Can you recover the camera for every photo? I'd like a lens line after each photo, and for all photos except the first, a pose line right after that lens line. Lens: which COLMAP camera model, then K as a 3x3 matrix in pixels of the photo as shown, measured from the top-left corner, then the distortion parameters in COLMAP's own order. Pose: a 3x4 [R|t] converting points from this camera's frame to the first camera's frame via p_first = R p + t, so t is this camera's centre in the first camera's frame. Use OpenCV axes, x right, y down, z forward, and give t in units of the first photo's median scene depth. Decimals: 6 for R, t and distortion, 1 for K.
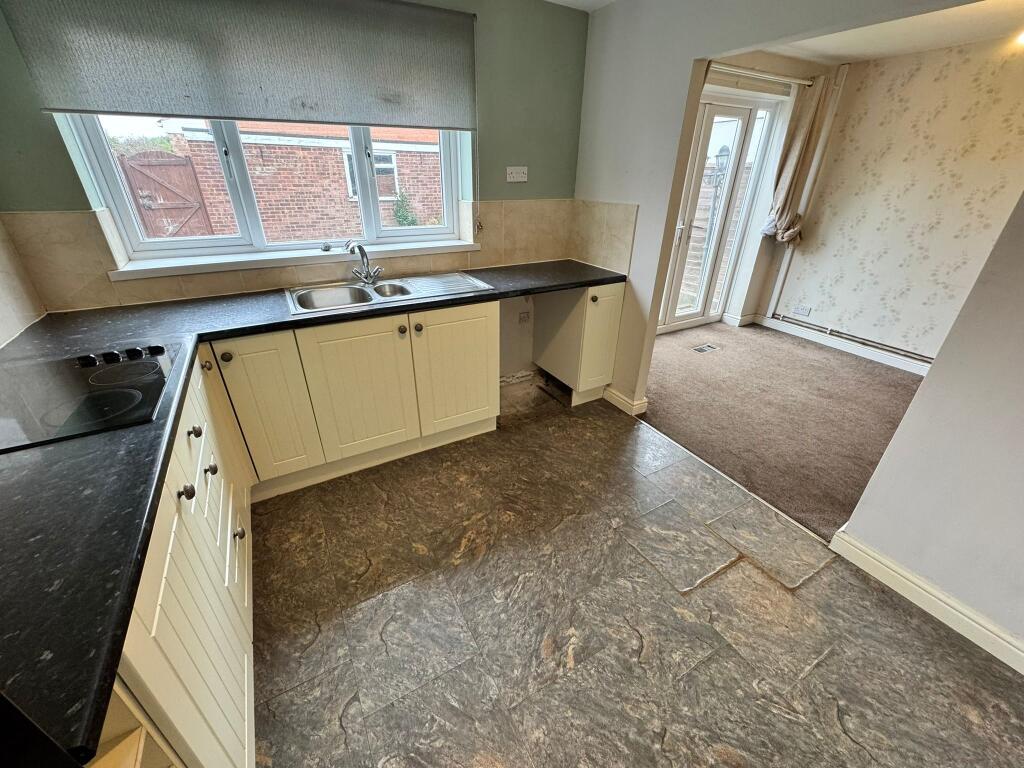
lens RADIAL K [[410.9, 0, 510.9], [0, 410.9, 382.7], [0, 0, 1]] dist [-0.002077, -0.000327]
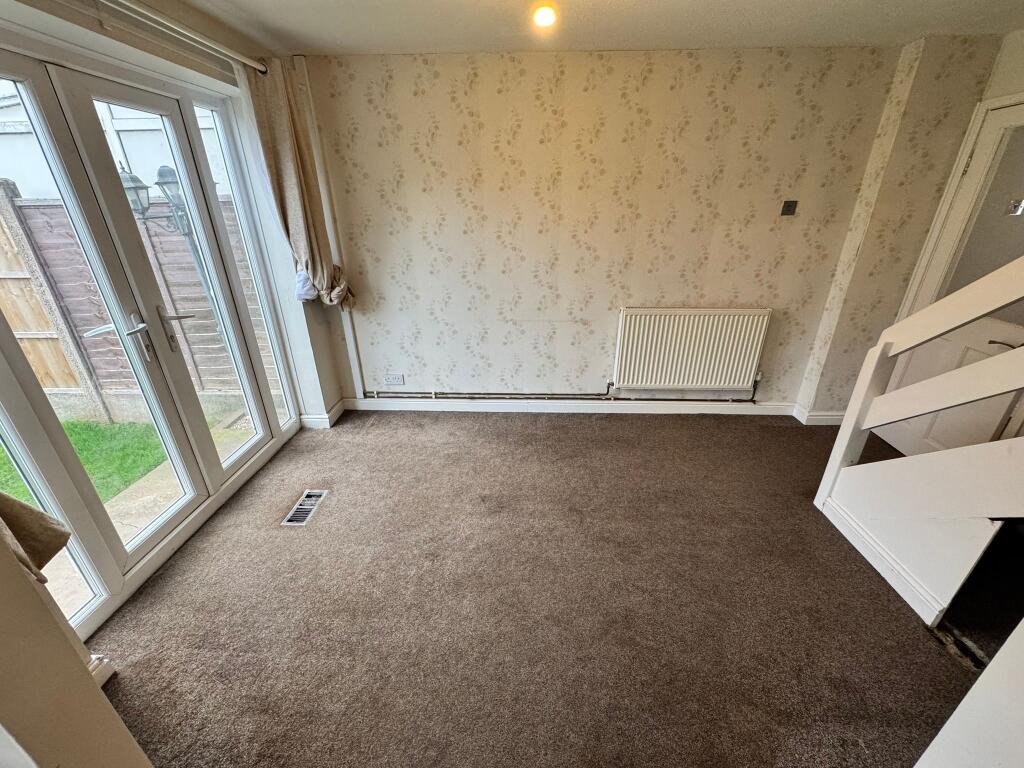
lens RADIAL K [[410.9, 0, 510.9], [0, 410.9, 382.7], [0, 0, 1]] dist [-0.002077, -0.000327]
pose [[0.522672, -0.357957, 0.773745, 0.237361], [0.404817, 0.902945, 0.144271, -0.205381], [-0.750291, 0.237819, 0.616851, 0.381331]]
